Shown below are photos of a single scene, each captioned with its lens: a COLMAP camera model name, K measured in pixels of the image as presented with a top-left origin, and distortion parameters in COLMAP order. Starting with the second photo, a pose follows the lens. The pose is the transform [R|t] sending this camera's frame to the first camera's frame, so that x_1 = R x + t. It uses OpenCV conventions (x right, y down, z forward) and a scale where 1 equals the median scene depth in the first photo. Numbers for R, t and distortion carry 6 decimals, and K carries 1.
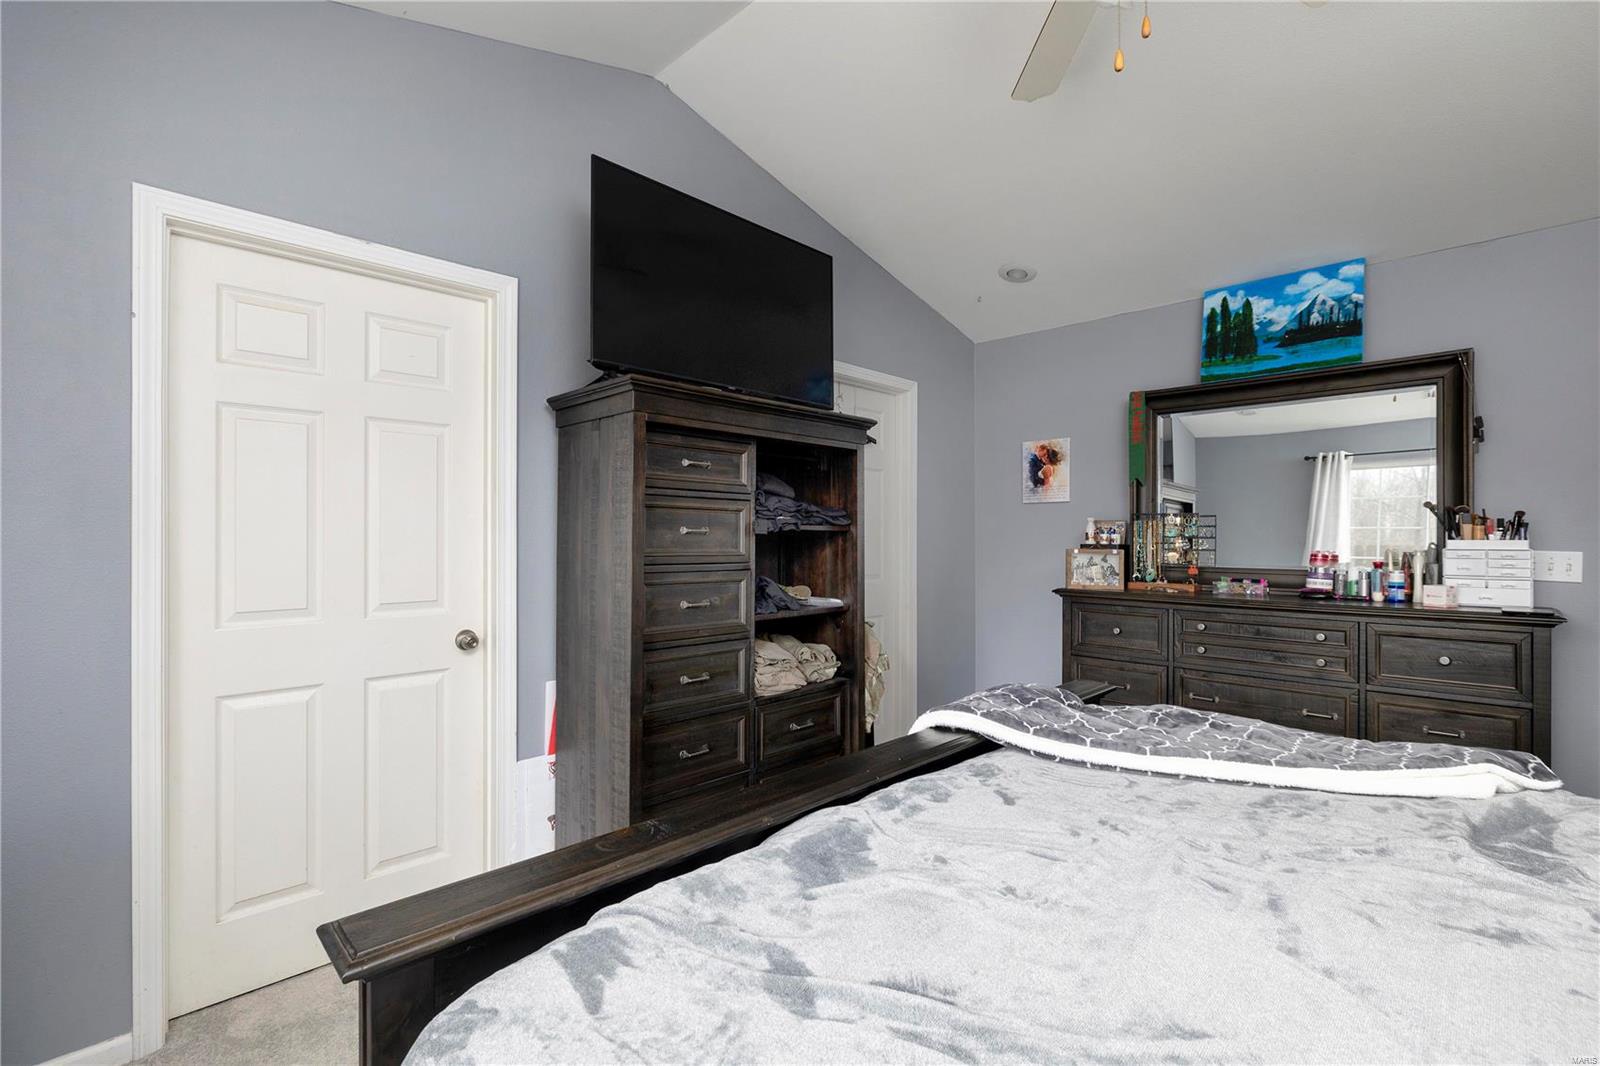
lens RADIAL K [[732.8, 0, 801.4], [0, 732.8, 540.9], [0, 0, 1]] dist [-0.005260, -0.000298]
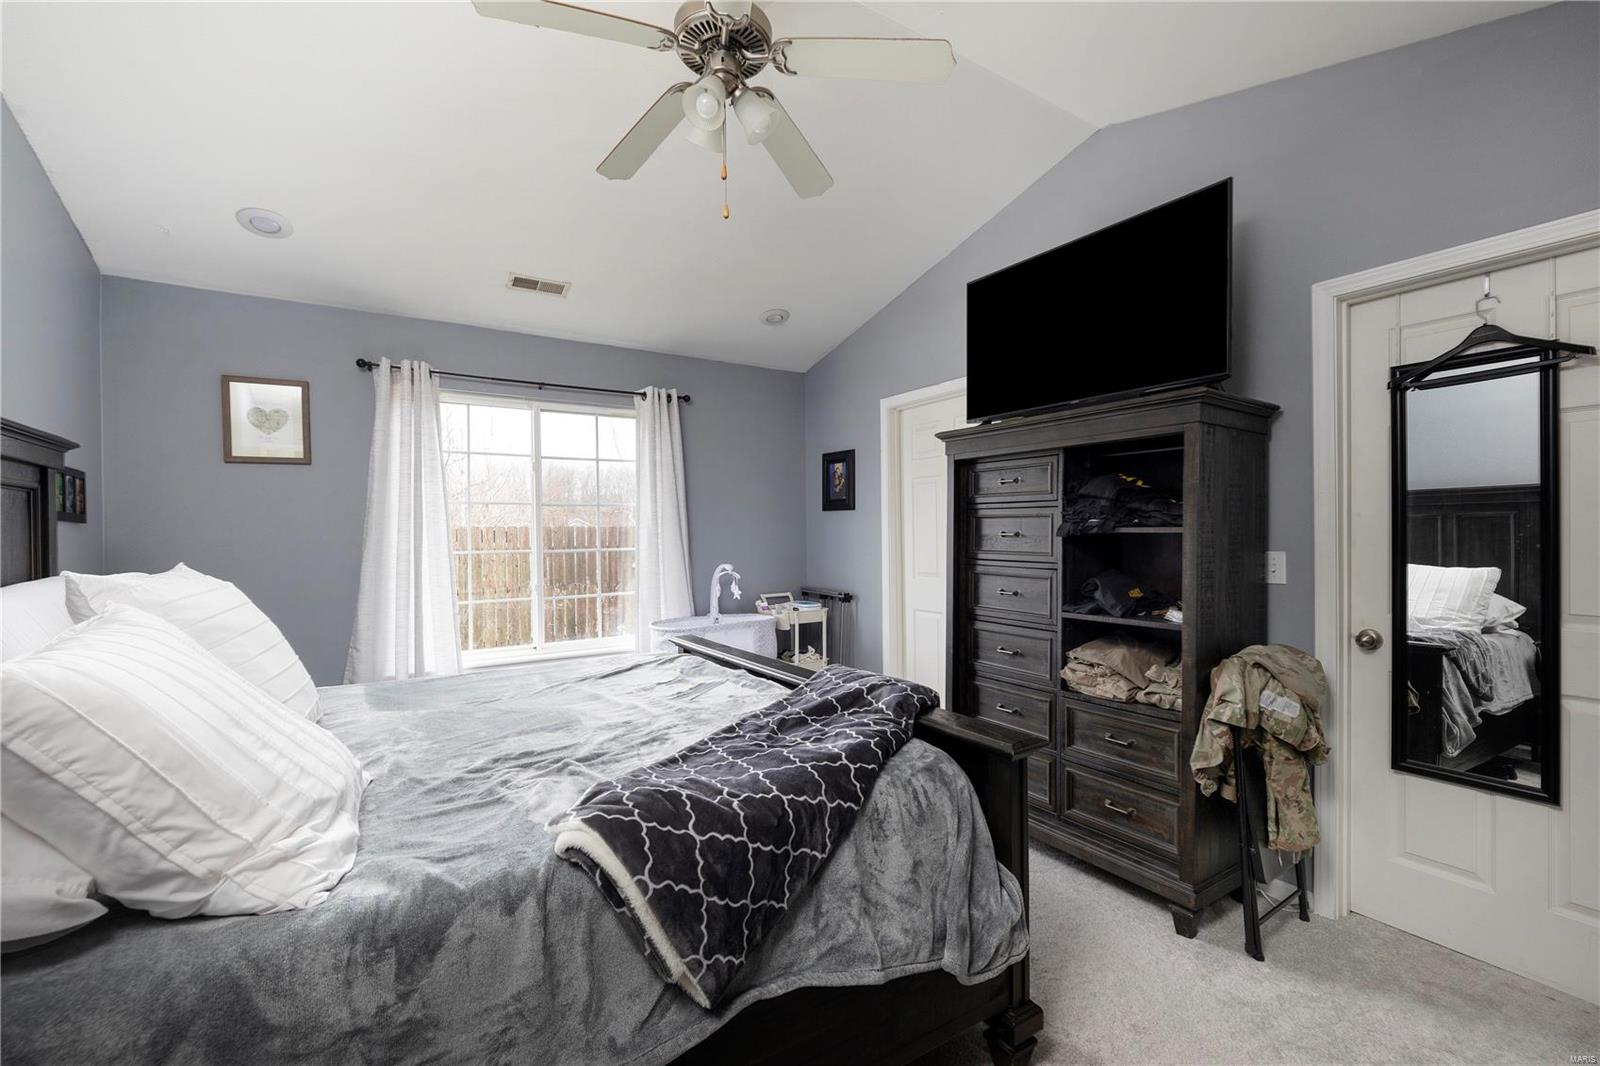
lens RADIAL K [[676.0, 0, 800.5], [0, 676.0, 531.1], [0, 0, 1]] dist [0.000932, -0.000023]
pose [[-0.204011, 0.002540, -0.978965, 1.440333], [0.001457, 0.999996, 0.002291, -0.029869], [0.978967, -0.000959, -0.204014, 1.206983]]
